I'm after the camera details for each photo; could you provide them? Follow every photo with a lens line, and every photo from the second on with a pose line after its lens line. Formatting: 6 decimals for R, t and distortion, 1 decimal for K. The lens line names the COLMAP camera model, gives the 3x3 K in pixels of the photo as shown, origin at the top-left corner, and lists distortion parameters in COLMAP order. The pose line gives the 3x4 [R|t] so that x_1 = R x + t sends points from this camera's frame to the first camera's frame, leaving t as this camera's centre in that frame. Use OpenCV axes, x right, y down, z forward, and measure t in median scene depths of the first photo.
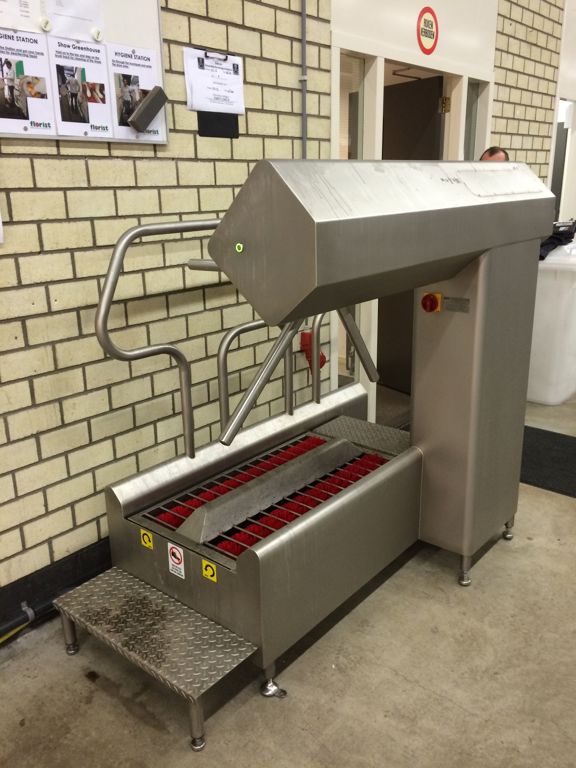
lens RADIAL K [[654.5, 0, 287.2], [0, 654.5, 383.7], [0, 0, 1]] dist [0.066704, -0.091651]
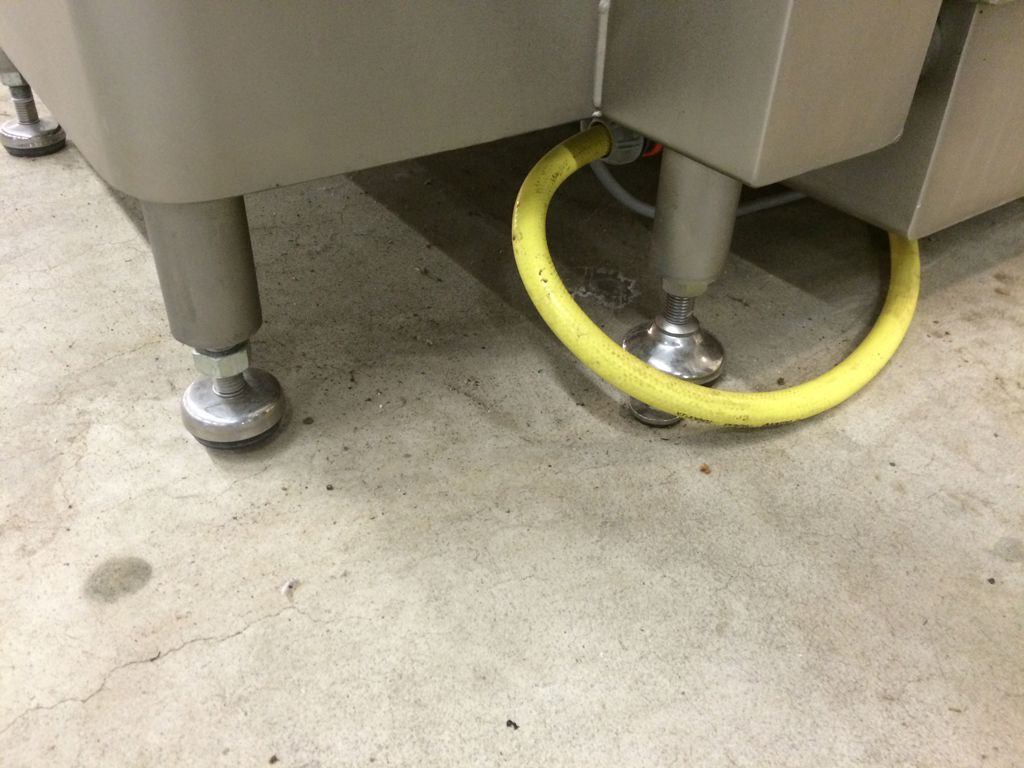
lens RADIAL K [[872.7, 0, 509.2], [0, 872.7, 384.5], [0, 0, 1]] dist [0.066704, -0.091651]
pose [[-0.264347, 0.575410, -0.773967, 0.509341], [-0.307221, 0.710465, 0.633130, 0.141204], [0.914186, 0.405145, -0.011031, 1.224189]]
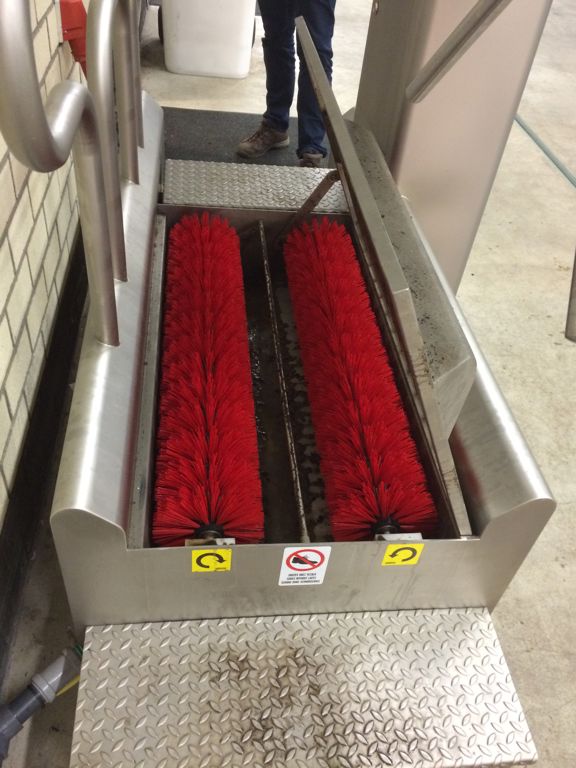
lens RADIAL K [[654.5, 0, 289.5], [0, 654.5, 386.3], [0, 0, 1]] dist [0.066704, -0.091651]
pose [[0.693962, -0.420780, 0.584261, -0.346998], [0.100819, 0.860254, 0.499799, -0.078341], [-0.712918, -0.287937, 0.639406, 0.628507]]
